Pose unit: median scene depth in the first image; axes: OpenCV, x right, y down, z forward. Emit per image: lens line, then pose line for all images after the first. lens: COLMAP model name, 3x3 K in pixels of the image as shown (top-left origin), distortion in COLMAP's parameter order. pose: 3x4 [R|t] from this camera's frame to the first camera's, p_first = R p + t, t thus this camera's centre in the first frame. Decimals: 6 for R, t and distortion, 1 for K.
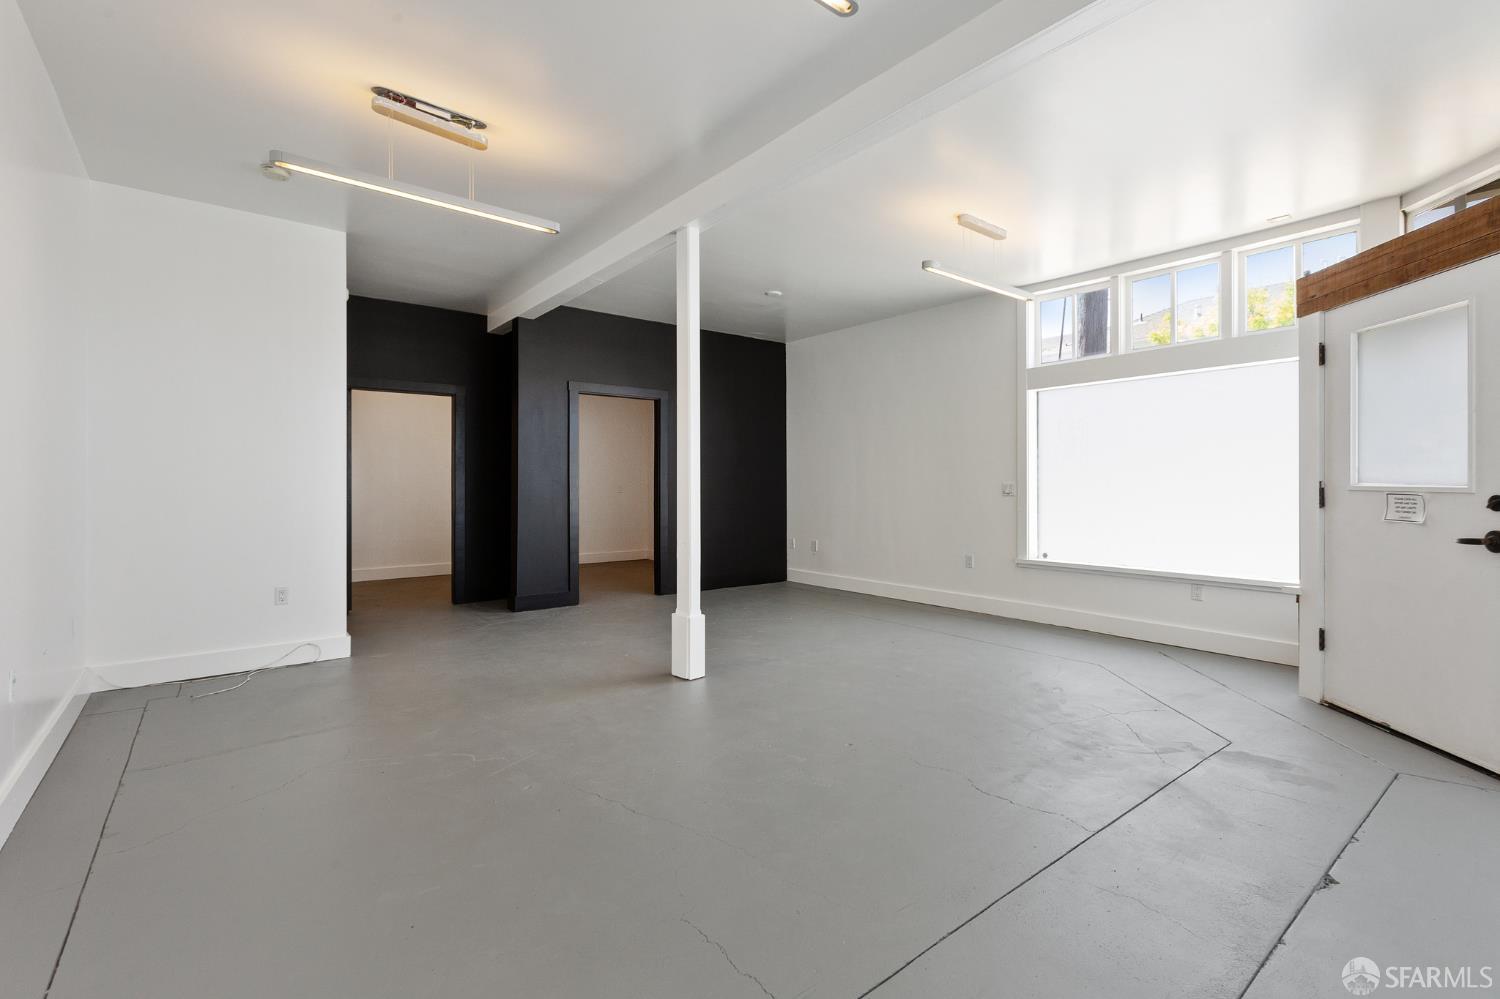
lens RADIAL K [[684.7, 0, 745.4], [0, 684.7, 484.4], [0, 0, 1]] dist [0.000396, -0.000242]
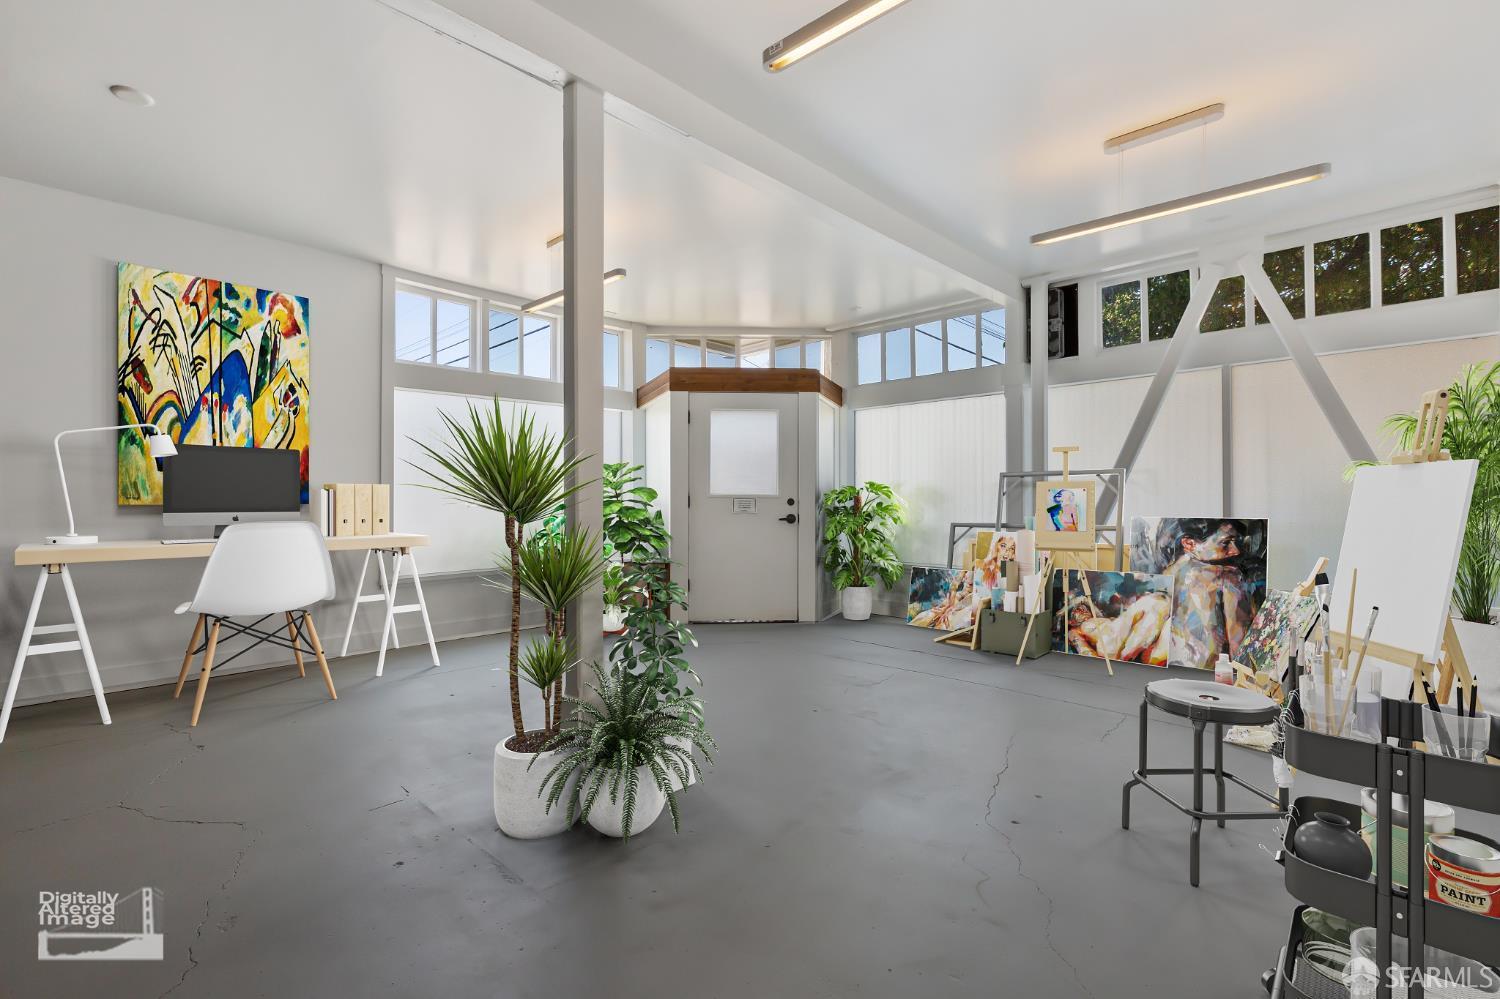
lens RADIAL K [[684.7, 0, 754.6], [0, 684.7, 495.9], [0, 0, 1]] dist [0.000396, -0.000242]
pose [[-0.132249, 0.005567, 0.991201, -0.853542], [0.001682, 0.999984, -0.005392, 0.014790], [-0.991215, 0.000955, -0.132257, 1.056306]]
